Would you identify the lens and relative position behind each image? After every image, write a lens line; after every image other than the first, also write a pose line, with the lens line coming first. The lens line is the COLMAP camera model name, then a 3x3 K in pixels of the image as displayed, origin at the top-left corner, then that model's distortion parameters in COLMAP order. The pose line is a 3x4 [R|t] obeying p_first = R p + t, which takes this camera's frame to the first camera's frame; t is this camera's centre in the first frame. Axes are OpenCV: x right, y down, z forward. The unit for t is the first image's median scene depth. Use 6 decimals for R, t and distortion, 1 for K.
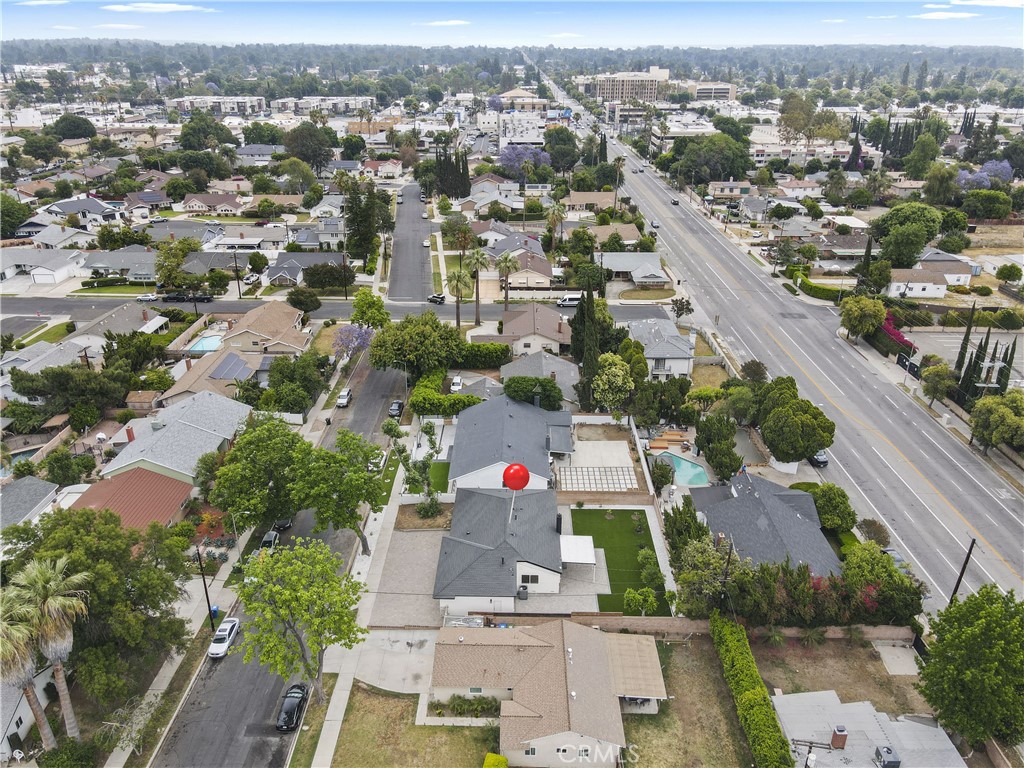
lens RADIAL K [[761.7, 0, 503.7], [0, 761.7, 373.5], [0, 0, 1]] dist [0.001557, 0.027357]
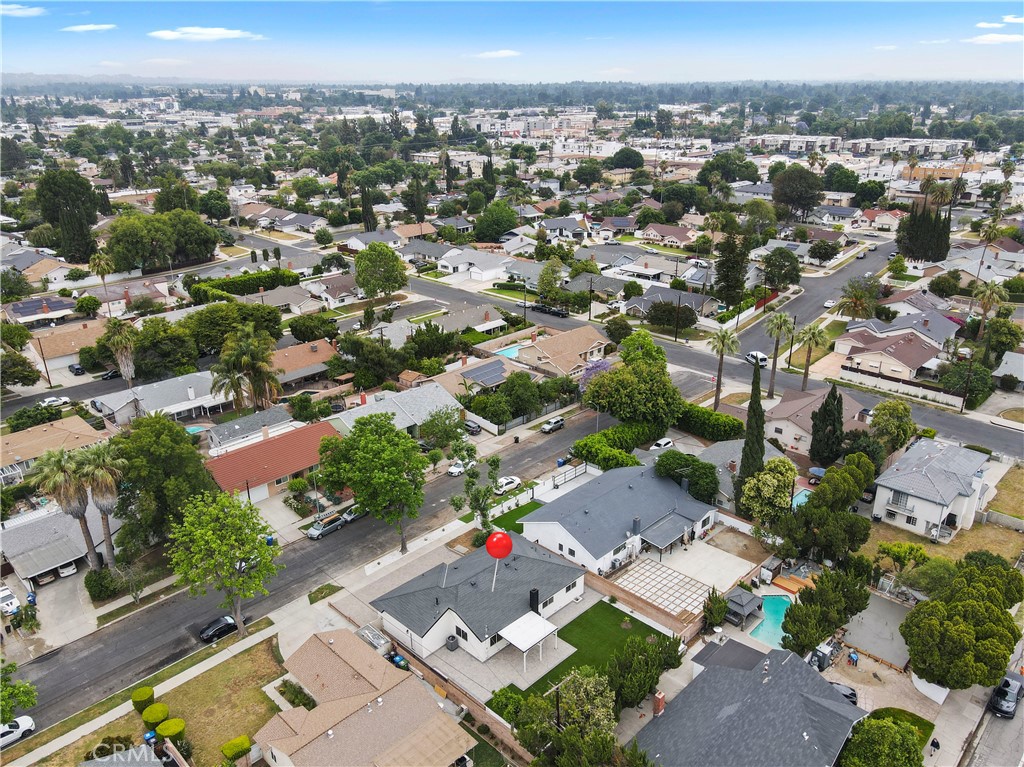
lens RADIAL K [[761.7, 0, 505.6], [0, 761.7, 386.0], [0, 0, 1]] dist [0.001557, 0.027357]
pose [[0.726341, 0.243916, -0.642600, 0.275385], [-0.262757, 0.962440, 0.068322, -0.050494], [0.635128, 0.119223, 0.763150, 0.115525]]
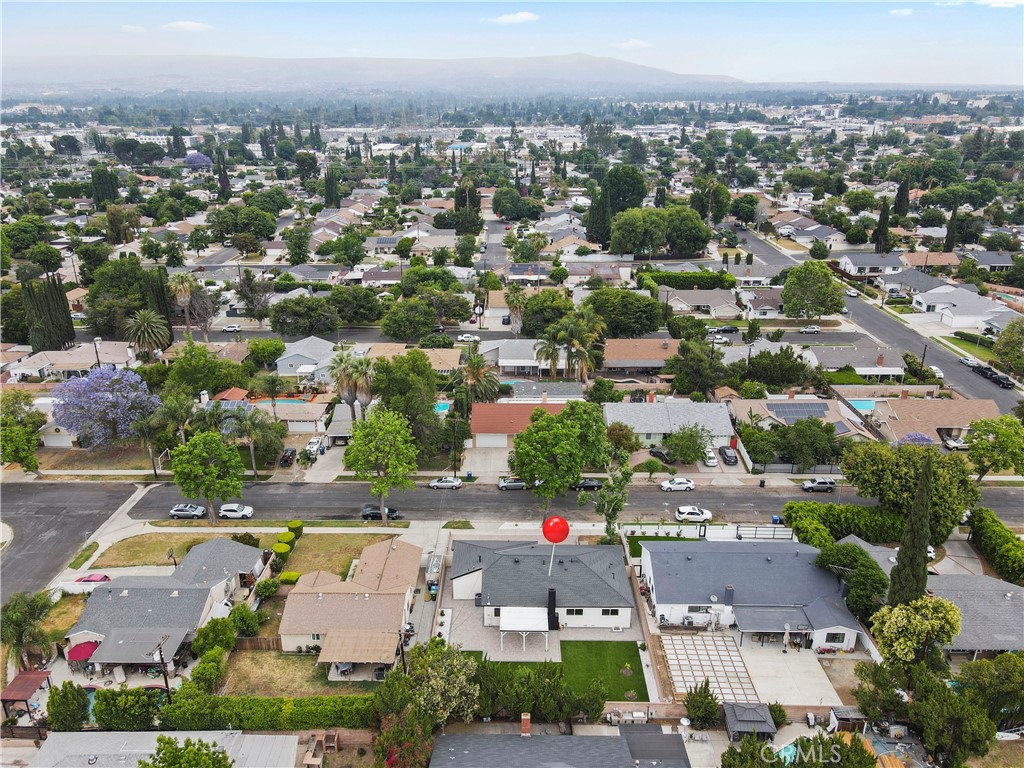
lens RADIAL K [[761.7, 0, 510.6], [0, 761.7, 386.8], [0, 0, 1]] dist [0.001557, 0.027357]
pose [[0.008769, 0.353581, -0.935363, 0.413294], [-0.392580, 0.861514, 0.321985, -0.150777], [0.919676, 0.364382, 0.146363, 0.342220]]
